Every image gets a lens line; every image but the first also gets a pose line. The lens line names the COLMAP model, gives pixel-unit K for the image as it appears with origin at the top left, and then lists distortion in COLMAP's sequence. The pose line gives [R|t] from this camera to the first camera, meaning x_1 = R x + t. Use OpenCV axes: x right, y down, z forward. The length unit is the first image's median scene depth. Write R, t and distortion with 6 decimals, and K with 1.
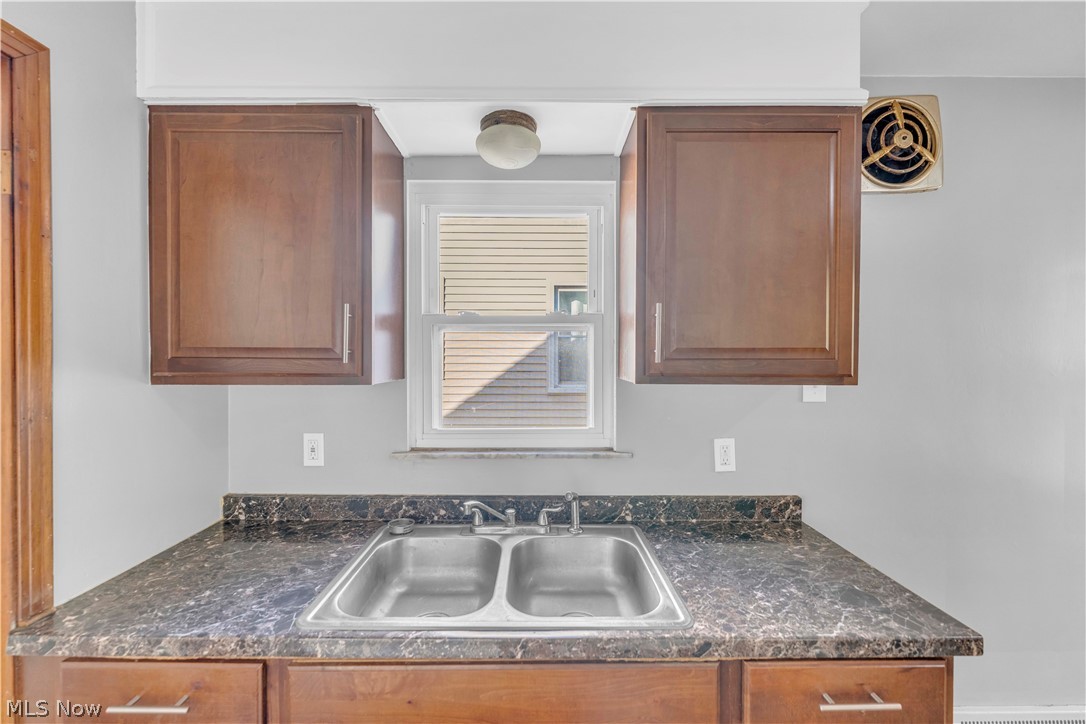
lens RADIAL K [[446.9, 0, 535.8], [0, 446.9, 355.5], [0, 0, 1]] dist [-0.002212, -0.000168]
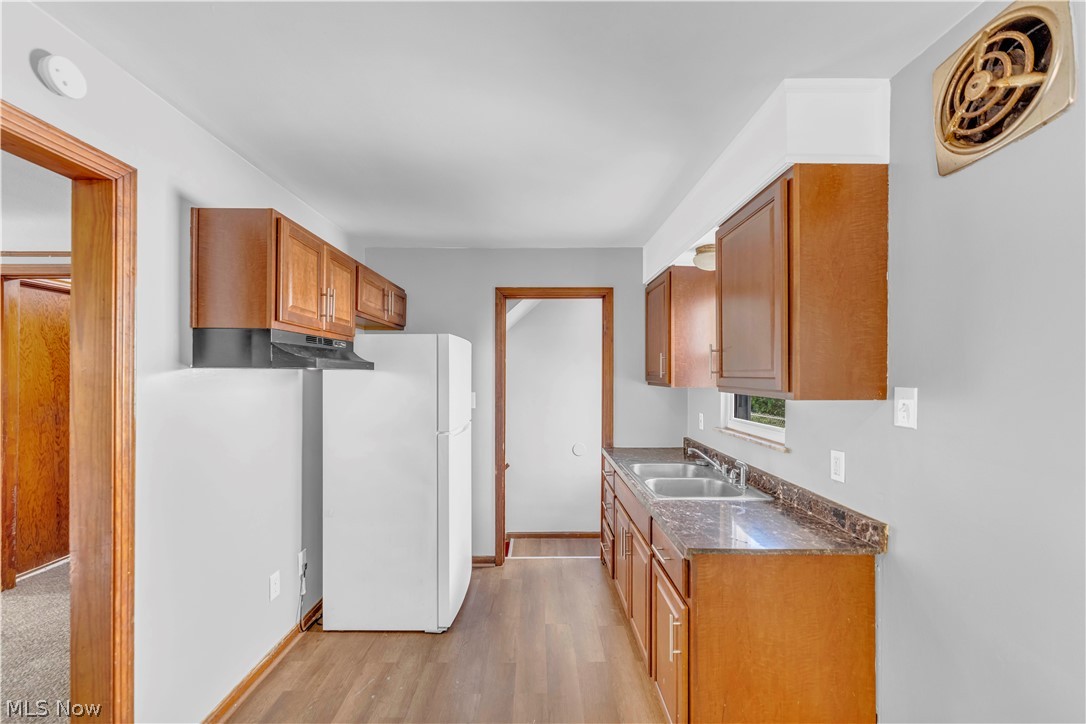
lens RADIAL K [[425.5, 0, 543.5], [0, 425.5, 371.9], [0, 0, 1]] dist [0.002484, 0.000170]
pose [[0.017541, -0.003684, -0.999839, 1.504661], [-0.002530, 0.999990, -0.003729, -0.005129], [0.999843, 0.002595, 0.017532, 0.260479]]
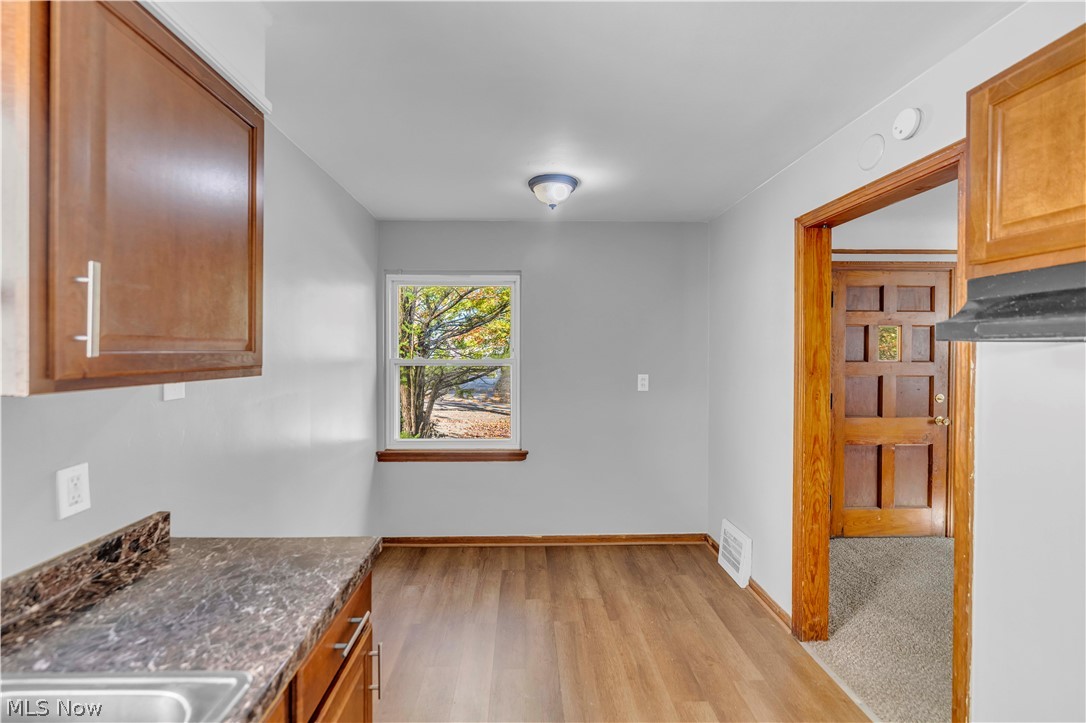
lens RADIAL K [[446.9, 0, 535.8], [0, 446.9, 355.0], [0, 0, 1]] dist [-0.002212, -0.000168]
pose [[-0.033773, -0.006818, 0.999406, -0.299728], [-0.004366, 0.999968, 0.006674, 0.004646], [-0.999420, -0.004138, -0.033802, 0.315315]]
